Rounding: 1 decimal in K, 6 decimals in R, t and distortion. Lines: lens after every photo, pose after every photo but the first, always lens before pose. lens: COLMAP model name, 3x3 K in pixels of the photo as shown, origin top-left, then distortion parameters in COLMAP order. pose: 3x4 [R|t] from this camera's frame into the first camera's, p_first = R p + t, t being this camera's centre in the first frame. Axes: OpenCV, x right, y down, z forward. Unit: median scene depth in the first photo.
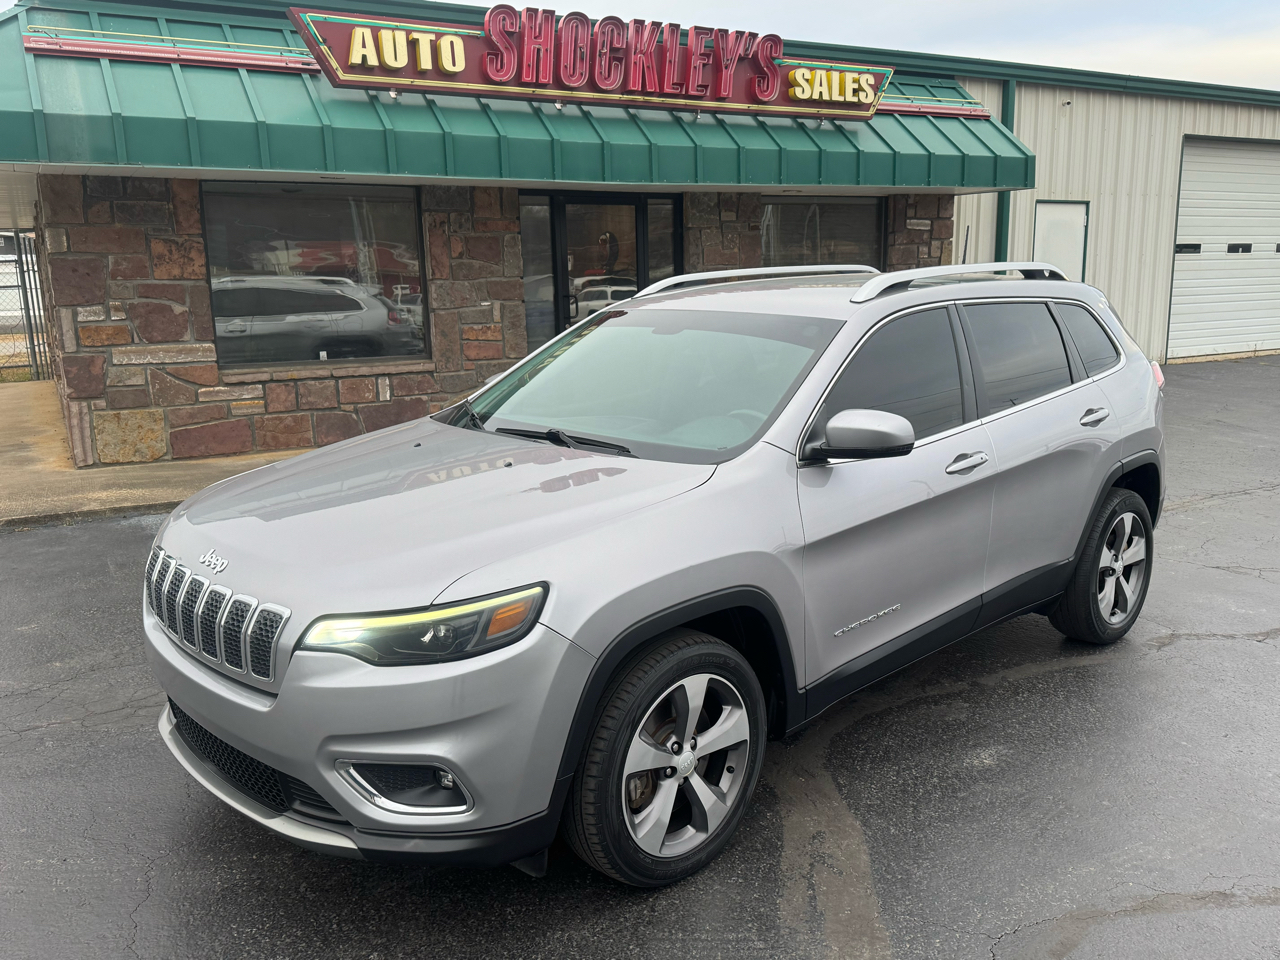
lens RADIAL K [[1080.9, 0, 644.6], [0, 1080.9, 481.1], [0, 0, 1]] dist [0.057557, -0.071808]
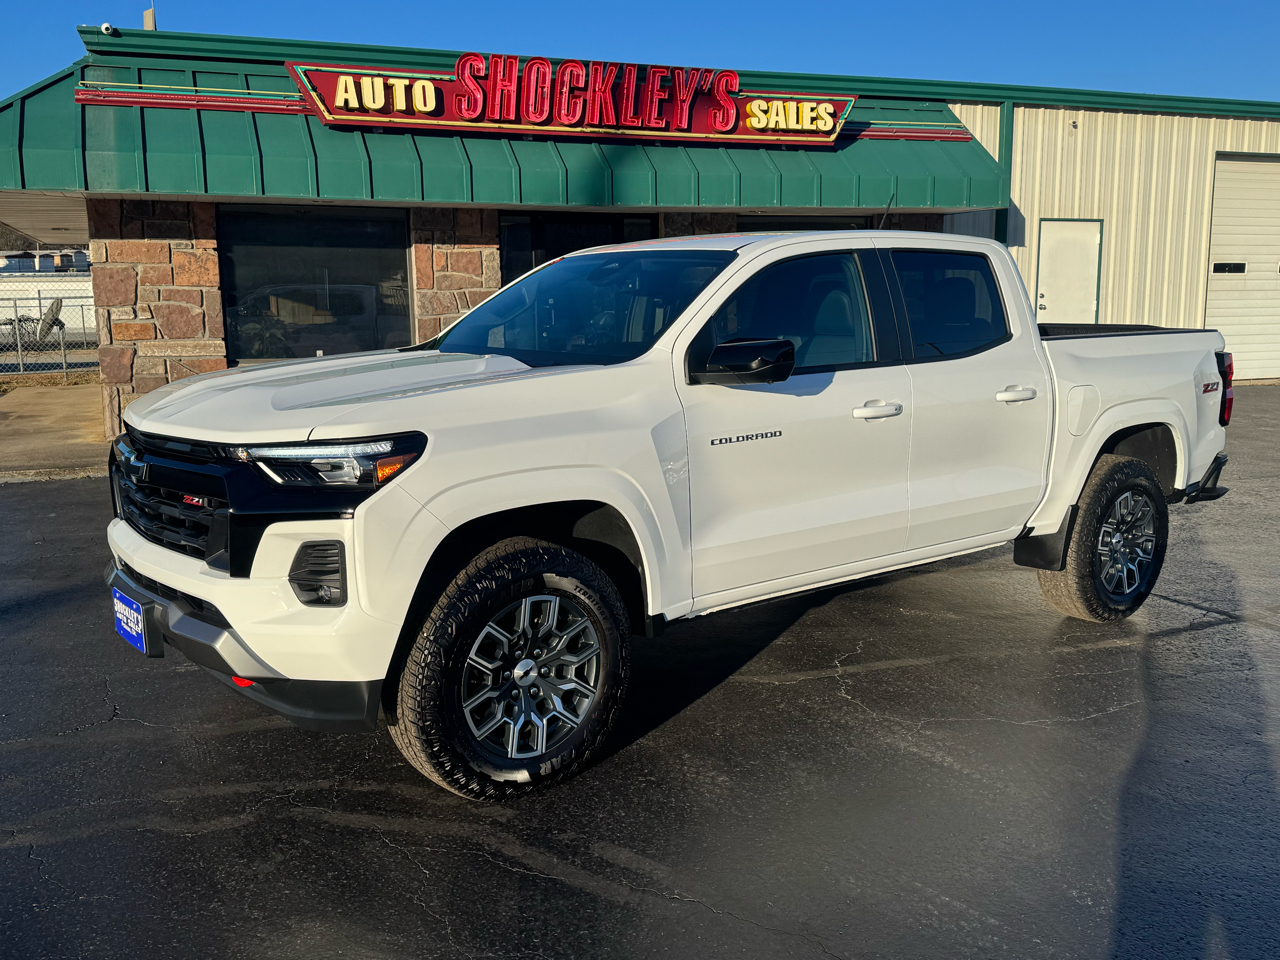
lens RADIAL K [[1202.2, 0, 627.9], [0, 1202.2, 475.8], [0, 0, 1]] dist [0.137784, -0.259521]
pose [[0.989299, 0.029795, -0.142826, 0.217927], [-0.035896, 0.998541, -0.040329, 0.054150], [0.141416, 0.045024, 0.988926, -0.220798]]
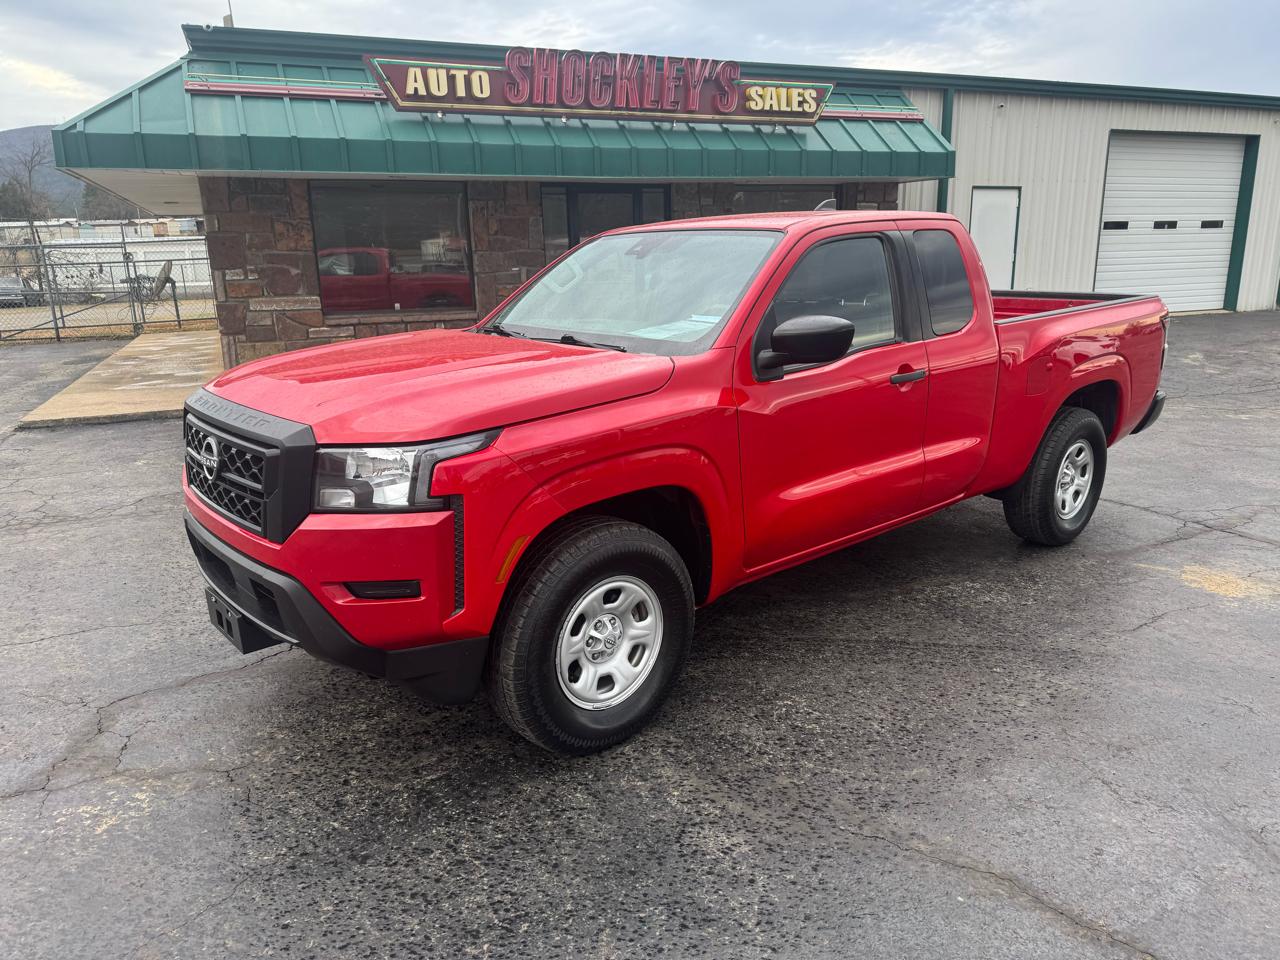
lens RADIAL K [[919.8, 0, 635.3], [0, 919.8, 481.8], [0, 0, 1]] dist [0.049566, -0.063705]
pose [[0.993579, 0.025299, -0.110275, 0.147025], [-0.019074, 0.998184, 0.057145, 0.036557], [0.111520, -0.054675, 0.992257, -0.157328]]
